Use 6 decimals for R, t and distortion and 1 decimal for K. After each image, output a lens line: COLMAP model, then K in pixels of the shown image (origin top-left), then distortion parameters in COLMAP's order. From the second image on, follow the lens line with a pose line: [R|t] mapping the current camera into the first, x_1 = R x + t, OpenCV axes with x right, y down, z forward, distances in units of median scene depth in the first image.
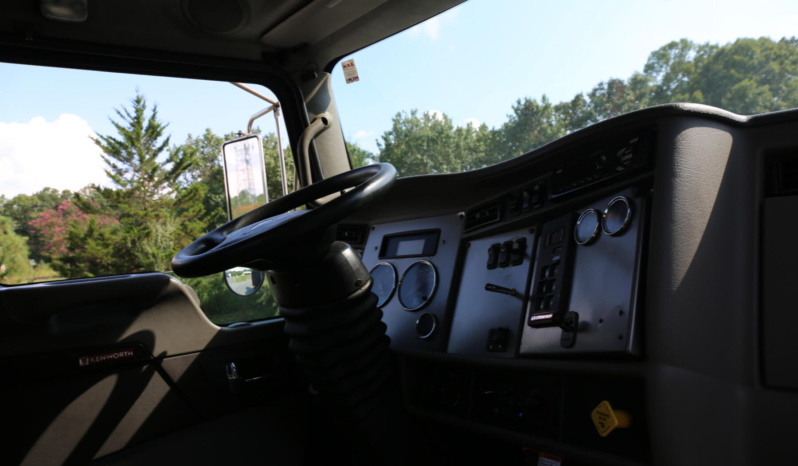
lens RADIAL K [[534.1, 0, 394.0], [0, 534.1, 232.4], [0, 0, 1]] dist [-0.043642, -0.020543]
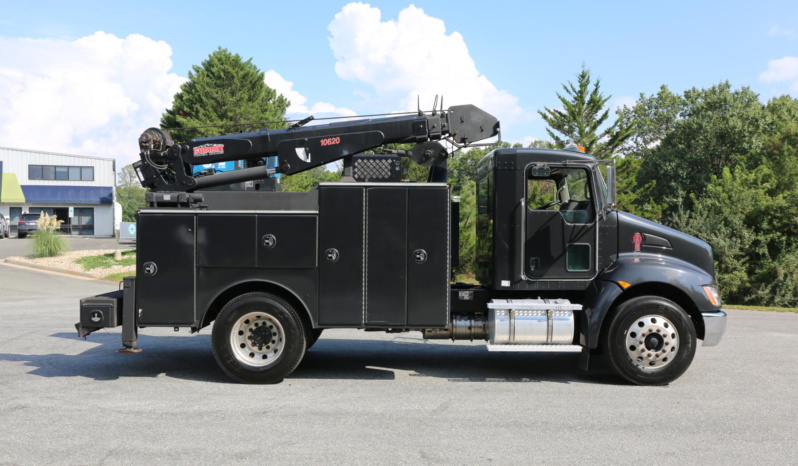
lens RADIAL K [[714.1, 0, 395.6], [0, 714.1, 237.0], [0, 0, 1]] dist [-0.042037, 0.039420]
pose [[0.745996, 0.101233, -0.658211, 0.123310], [-0.066245, 0.994757, 0.077914, -0.008331], [0.662647, -0.014521, 0.748791, -0.194328]]
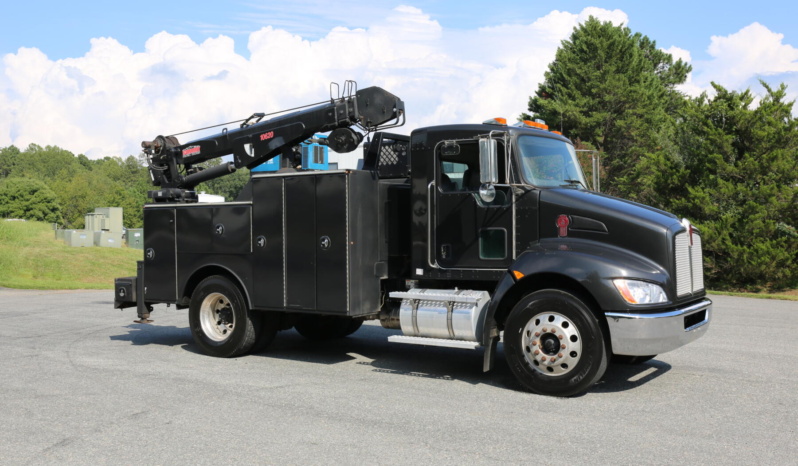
lens RADIAL K [[805.0, 0, 394.9], [0, 805.0, 232.2], [0, 0, 1]] dist [-0.010405, 0.000000]
pose [[0.246813, 0.099241, -0.963968, 0.226027], [0.001660, 0.994698, 0.102829, -0.014520], [0.969062, -0.026979, 0.245340, -0.073024]]
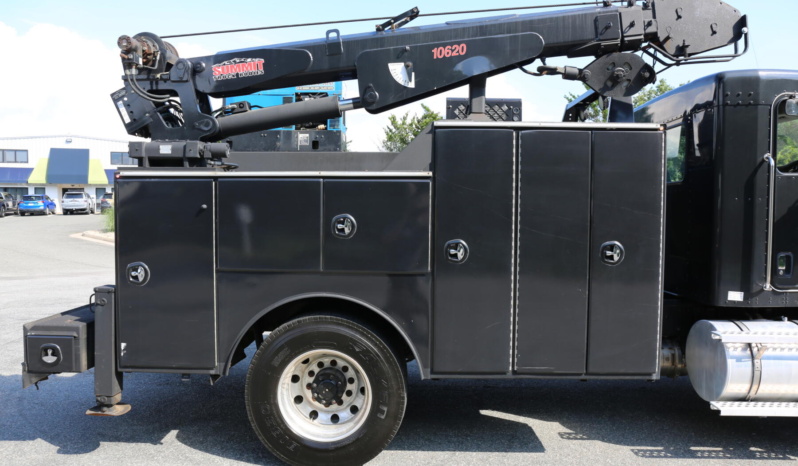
lens RADIAL K [[569.7, 0, 396.1], [0, 569.7, 232.9], [0, 0, 1]] dist [-0.062822, 0.031907]
pose [[0.727182, 0.125729, -0.674833, 0.029141], [-0.064420, 0.991244, 0.115263, 0.001244], [0.683416, -0.040344, 0.728914, -0.125919]]
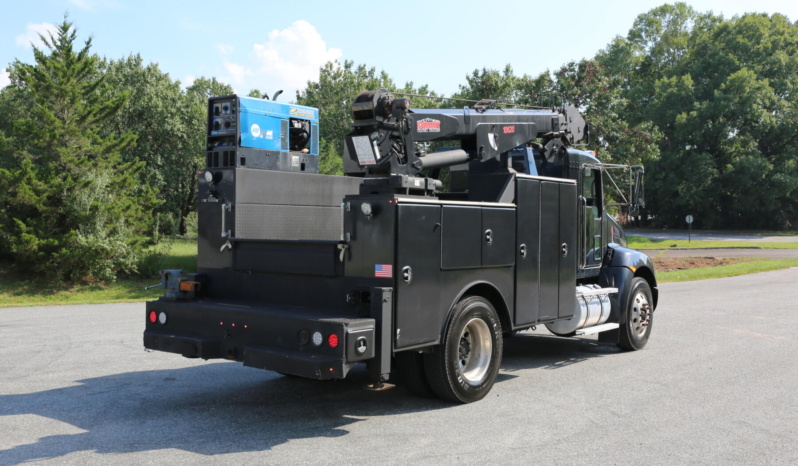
lens RADIAL K [[828.0, 0, 405.9], [0, 828.0, 229.8], [0, 0, 1]] dist [-0.012551, 0.000000]
pose [[0.975912, 0.100395, 0.193690, -0.101664], [-0.102871, 0.994691, 0.002742, 0.011105], [-0.192386, -0.022601, 0.981059, -0.267948]]
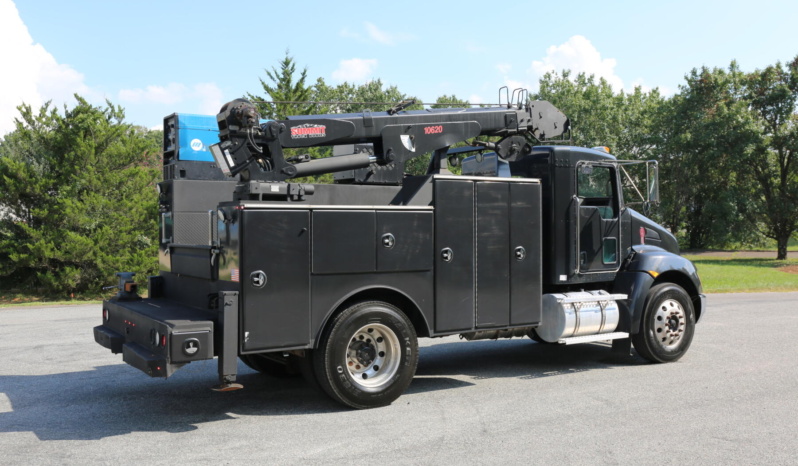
lens RADIAL K [[769.1, 0, 399.1], [0, 769.1, 232.3], [0, 0, 1]] dist [-0.023700, 0.000000]
pose [[0.983126, 0.088269, -0.160221, -0.006223], [-0.083681, 0.995872, 0.035174, 0.002165], [0.162665, -0.021173, 0.986454, -0.253929]]
